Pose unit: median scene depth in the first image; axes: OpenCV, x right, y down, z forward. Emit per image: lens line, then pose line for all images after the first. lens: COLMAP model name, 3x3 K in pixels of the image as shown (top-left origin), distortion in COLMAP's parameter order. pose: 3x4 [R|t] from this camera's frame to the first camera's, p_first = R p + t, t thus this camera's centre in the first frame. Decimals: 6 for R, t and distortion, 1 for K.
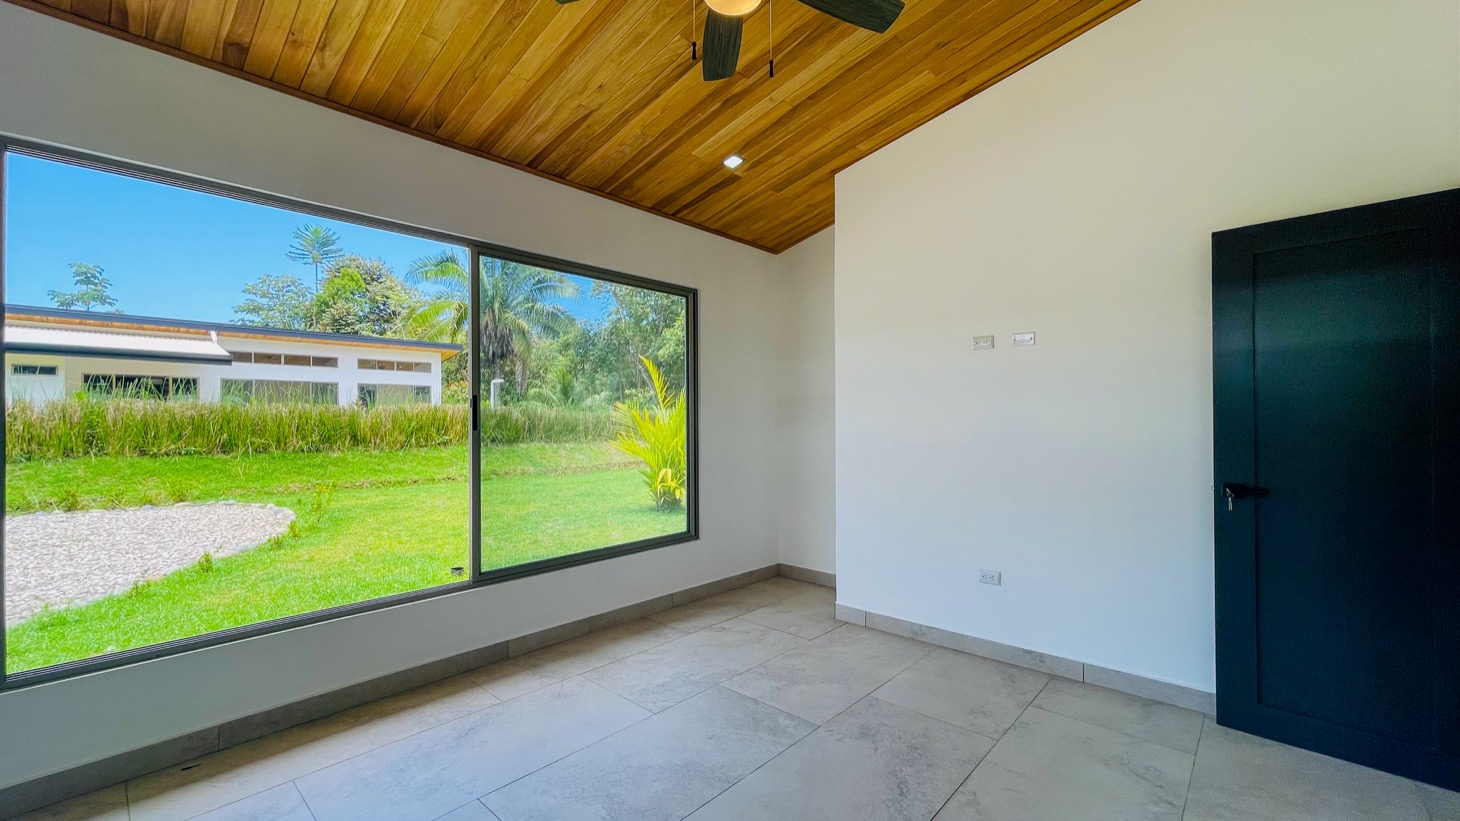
lens RADIAL K [[595.2, 0, 727.5], [0, 595.2, 414.3], [0, 0, 1]] dist [-0.000453, 0.004793]
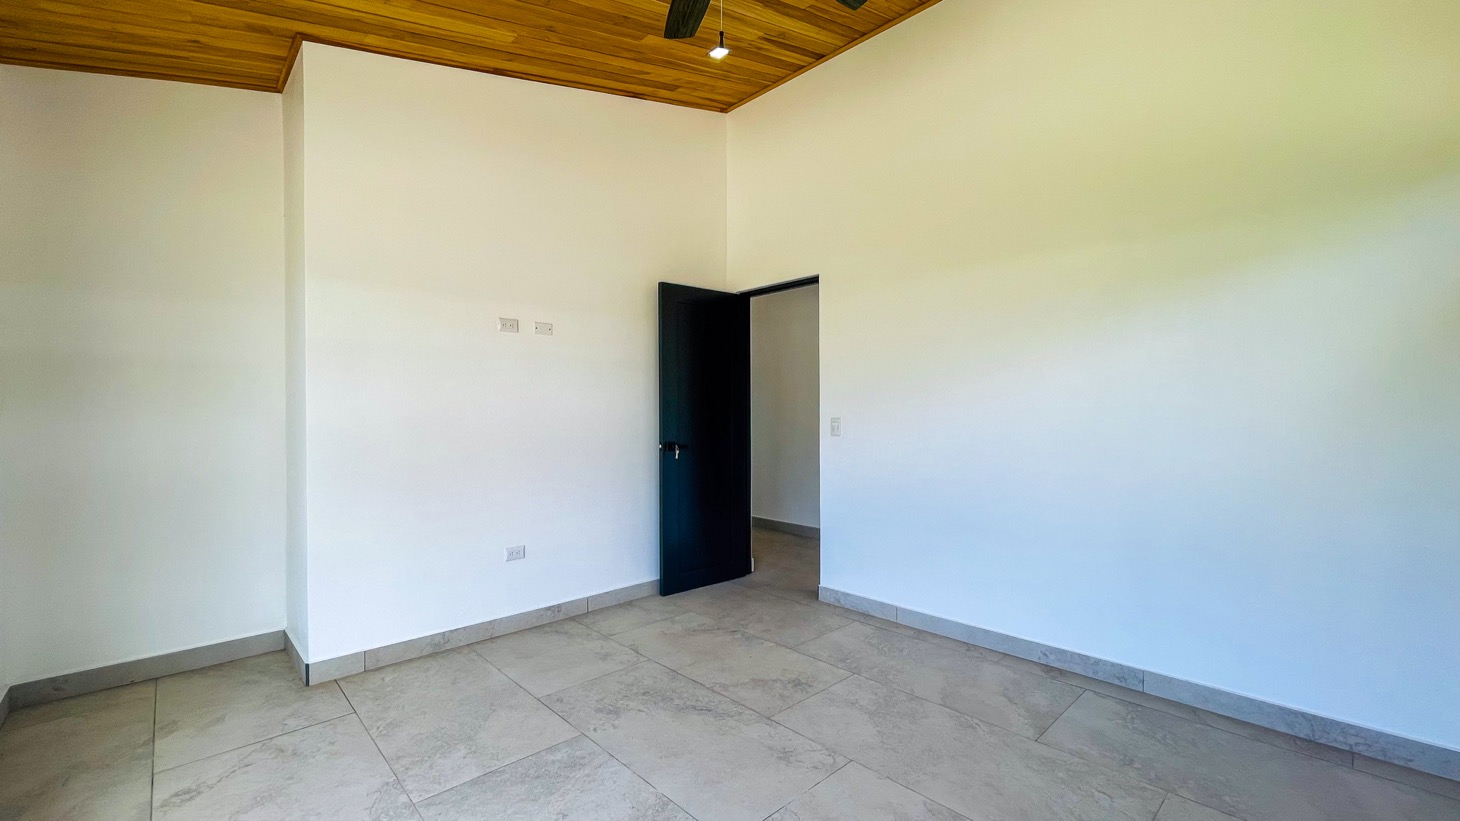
lens RADIAL K [[595.2, 0, 727.5], [0, 595.2, 414.3], [0, 0, 1]] dist [-0.000453, 0.004793]
pose [[0.078075, -0.000487, 0.996947, -0.536169], [-0.005444, 0.999985, 0.000915, 0.028029], [-0.996933, -0.005499, 0.078071, 0.527836]]
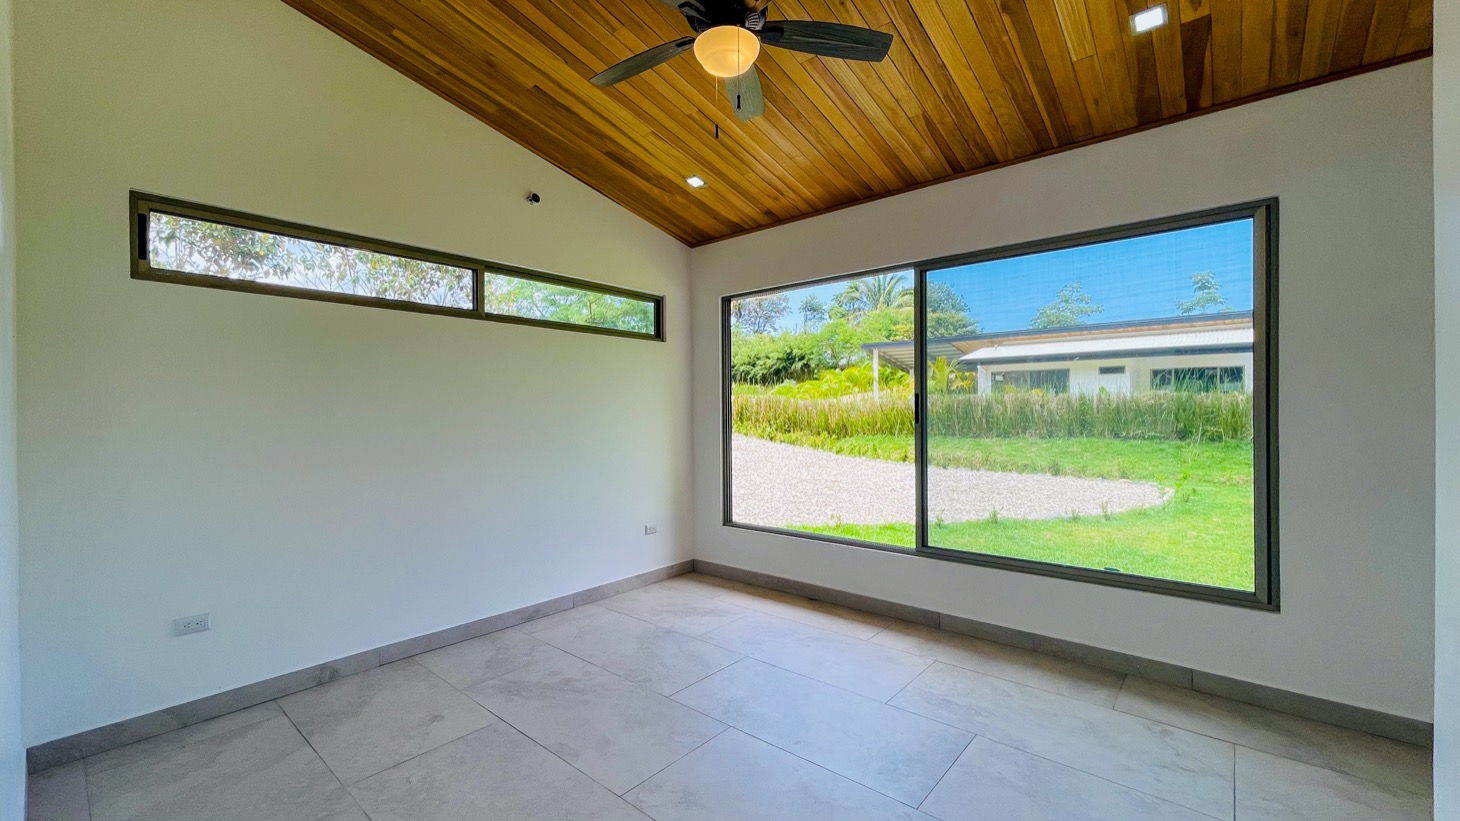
lens RADIAL K [[595.2, 0, 727.5], [0, 595.2, 414.3], [0, 0, 1]] dist [-0.000453, 0.004793]
pose [[0.032486, 0.007940, -0.999441, 0.686998], [0.015624, 0.999842, 0.008451, -0.006083], [0.999350, -0.015890, 0.032356, 0.541519]]
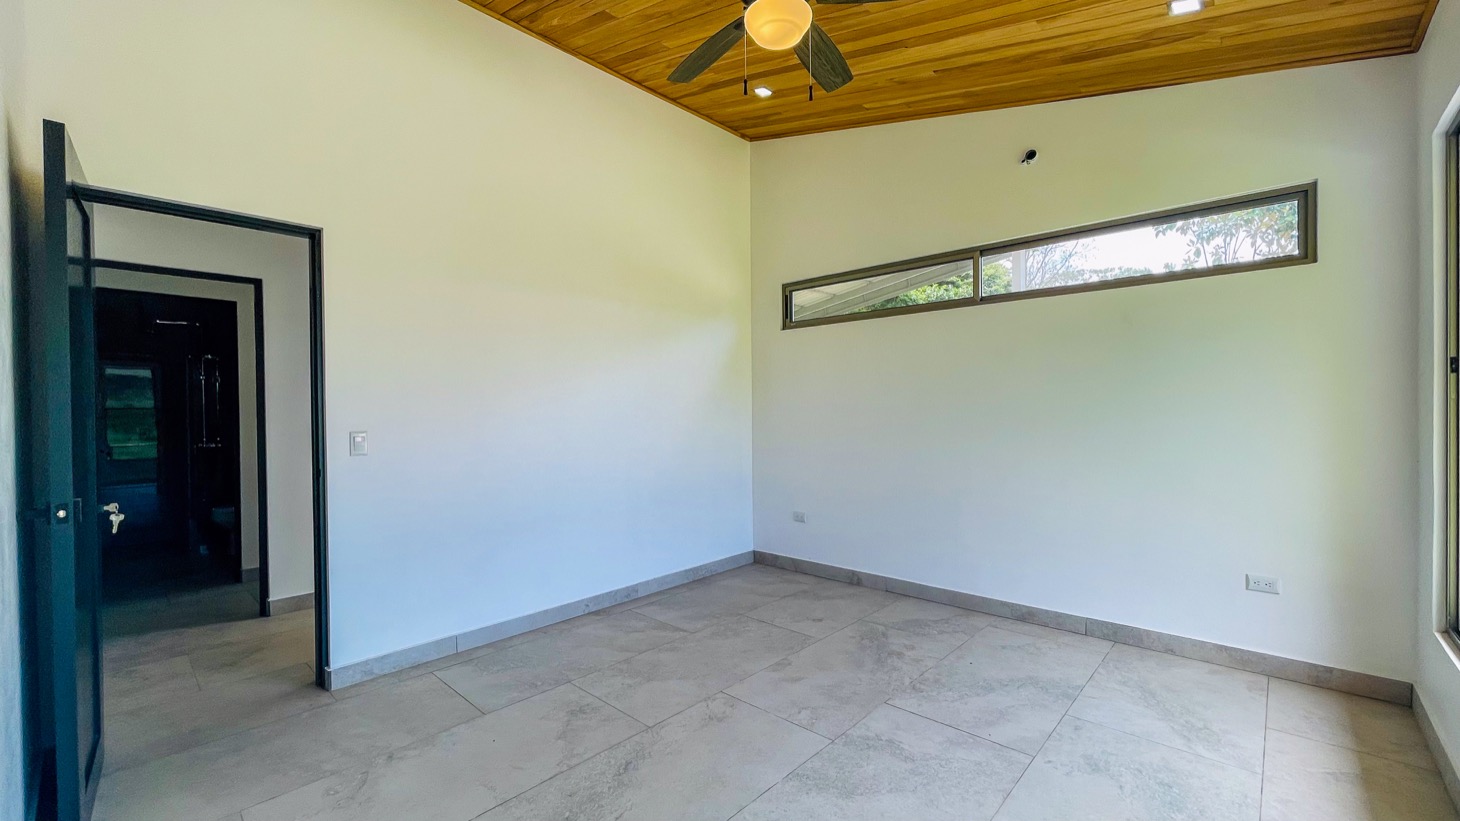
lens RADIAL K [[595.2, 0, 727.5], [0, 595.2, 414.3], [0, 0, 1]] dist [-0.000453, 0.004793]
pose [[-0.999761, 0.014724, 0.016168, 0.057268], [0.014720, 0.999892, -0.000359, 0.020170], [-0.016171, -0.000121, -0.999869, 1.228674]]
